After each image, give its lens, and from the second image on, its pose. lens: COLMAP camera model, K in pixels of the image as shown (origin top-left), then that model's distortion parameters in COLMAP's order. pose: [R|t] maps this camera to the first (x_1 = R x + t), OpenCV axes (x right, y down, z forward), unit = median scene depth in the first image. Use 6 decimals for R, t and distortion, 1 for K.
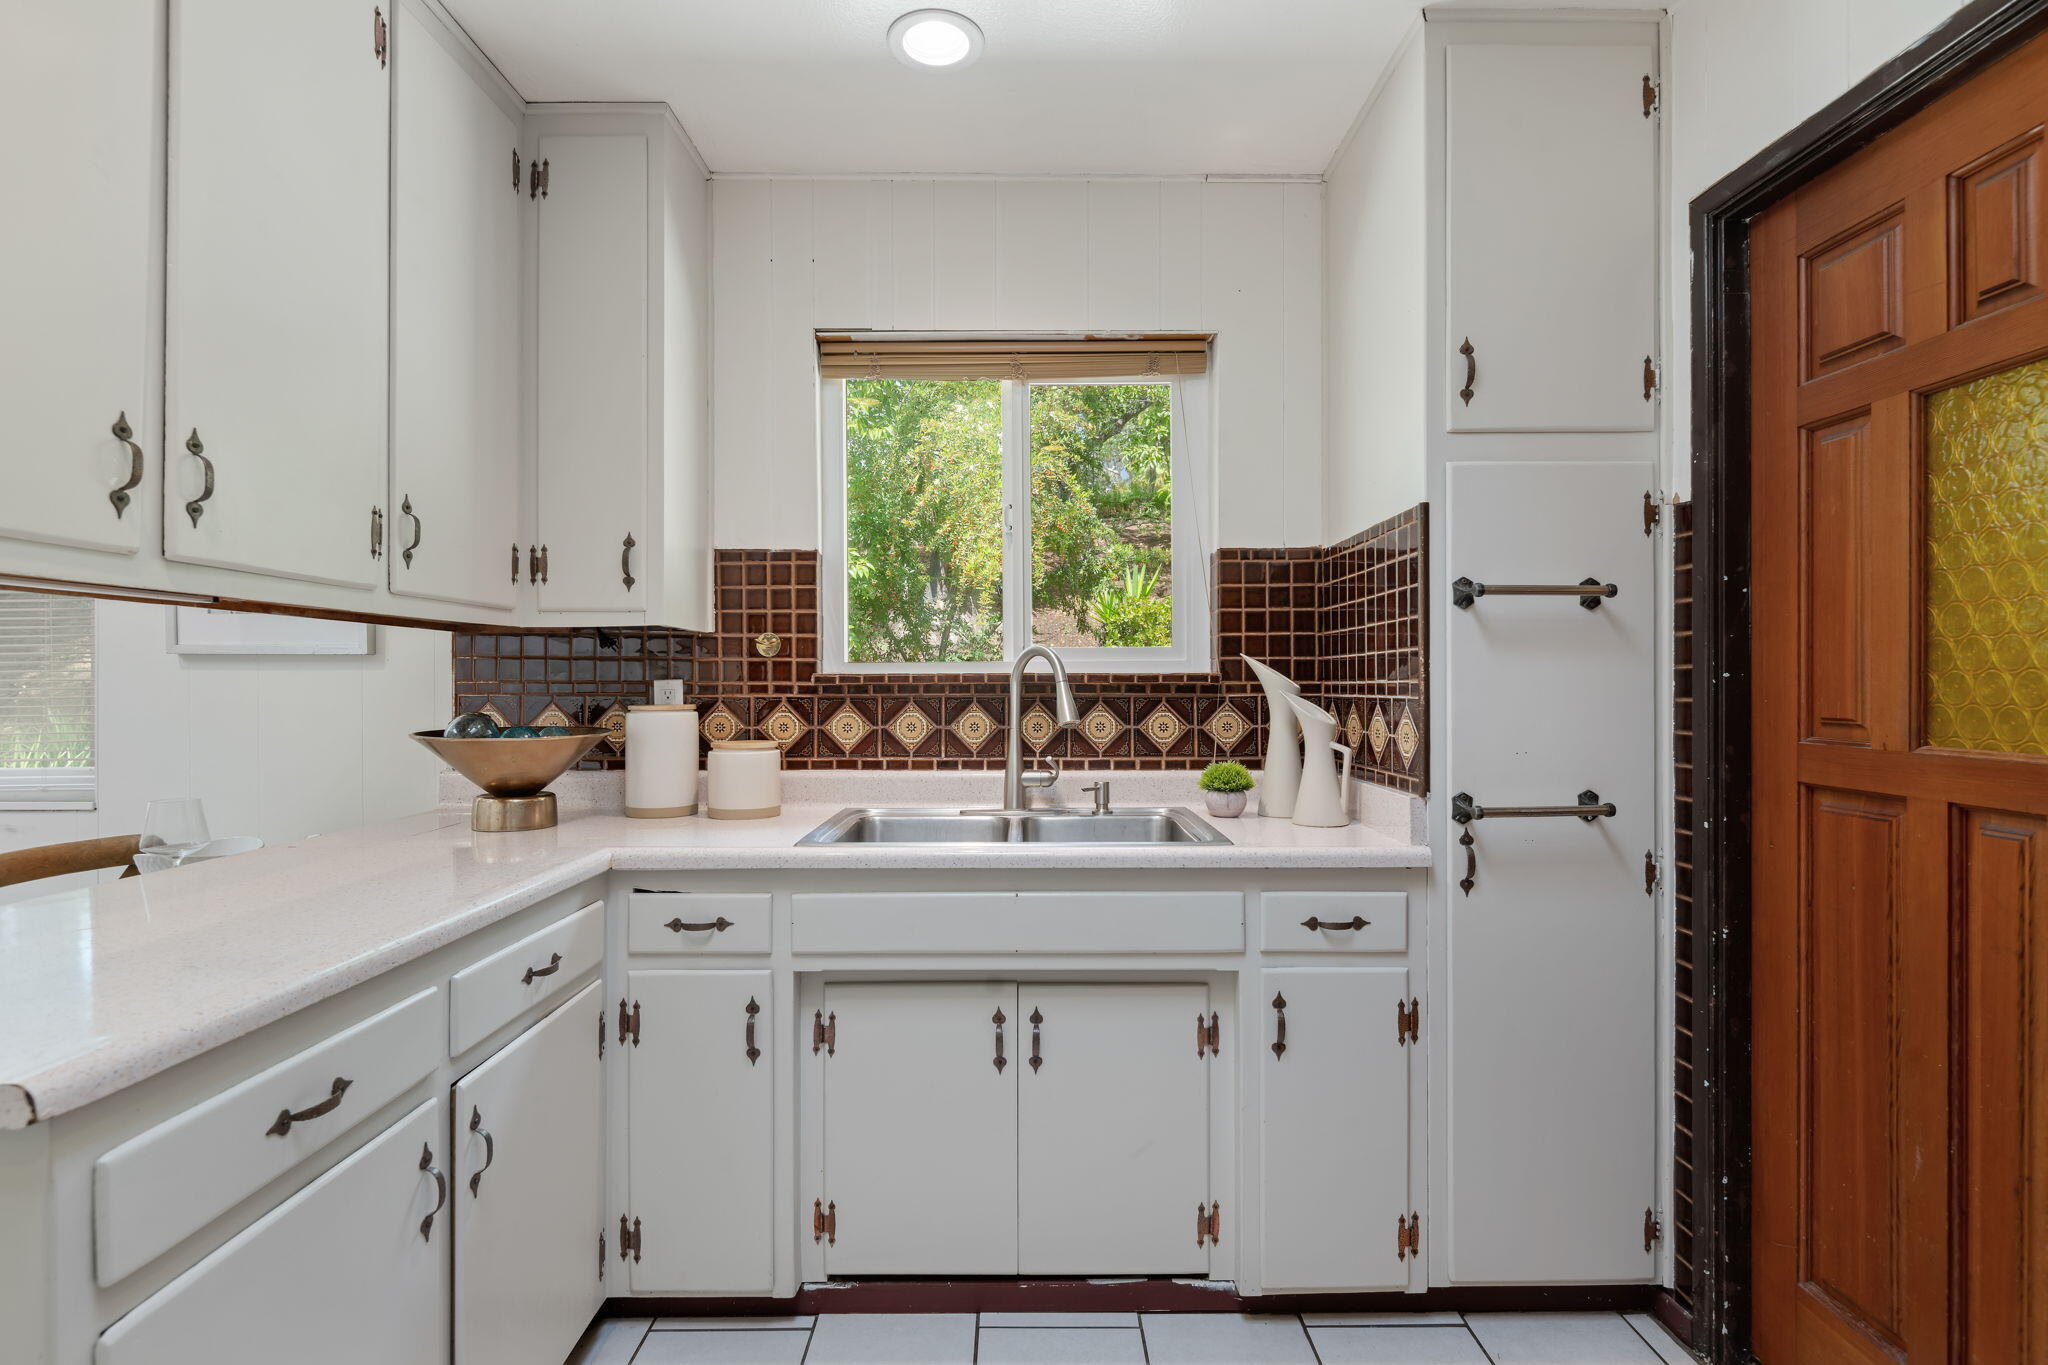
lens RADIAL K [[988.6, 0, 1025.4], [0, 988.6, 679.4], [0, 0, 1]] dist [0.002170, -0.004213]
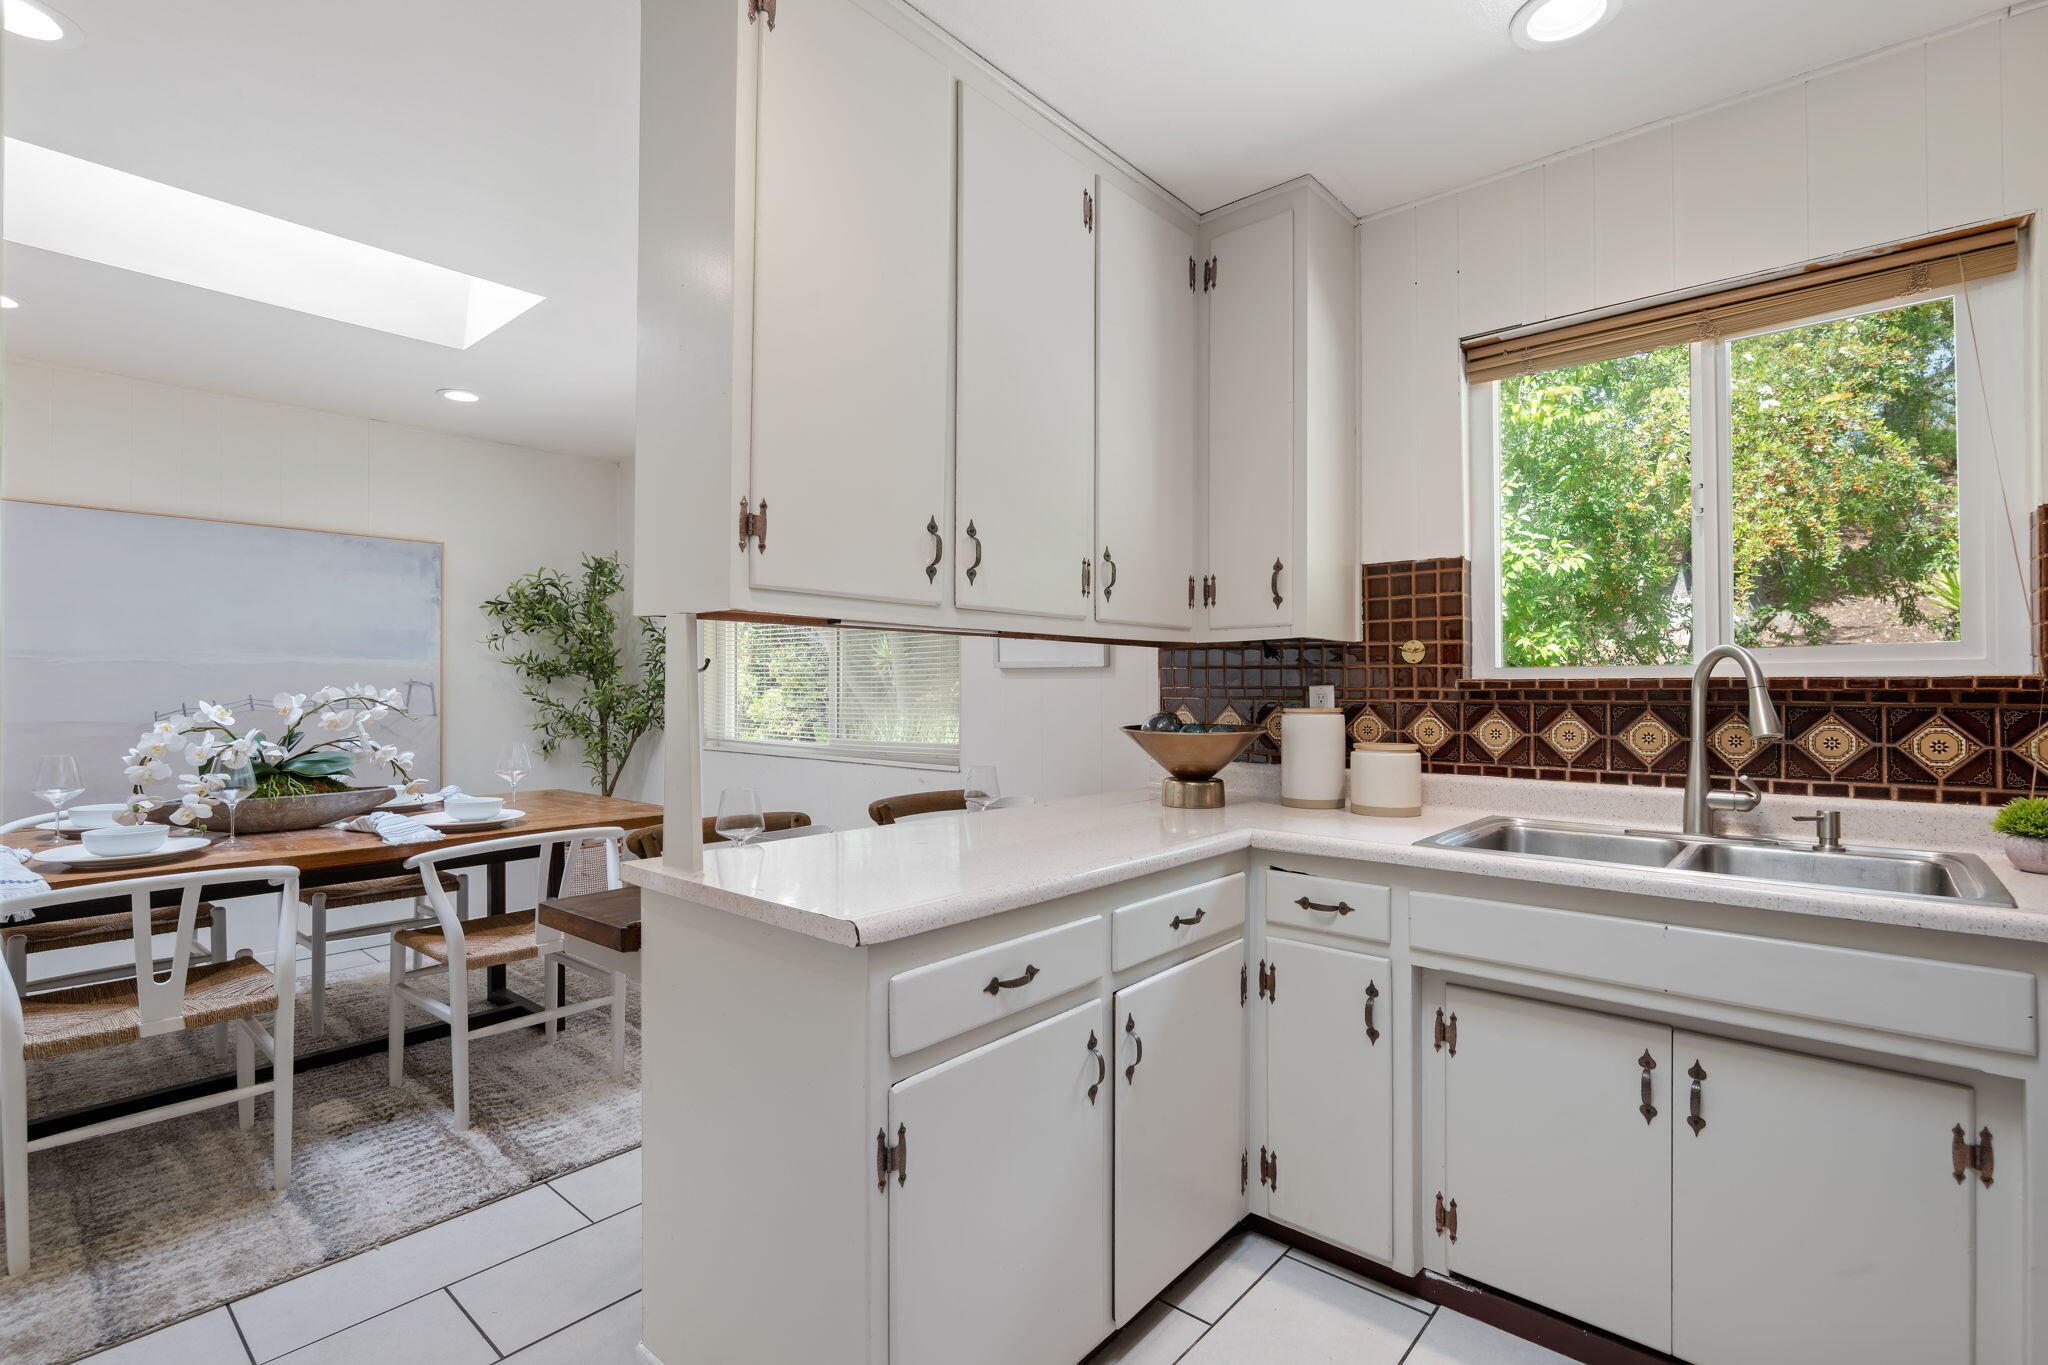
lens RADIAL K [[938.0, 0, 1031.5], [0, 938.0, 677.3], [0, 0, 1]] dist [-0.000663, -0.003812]
pose [[0.751350, -0.006482, -0.659872, 0.105397], [0.001407, 0.999965, -0.008222, -0.000808], [0.659902, 0.005249, 0.751333, -0.009941]]
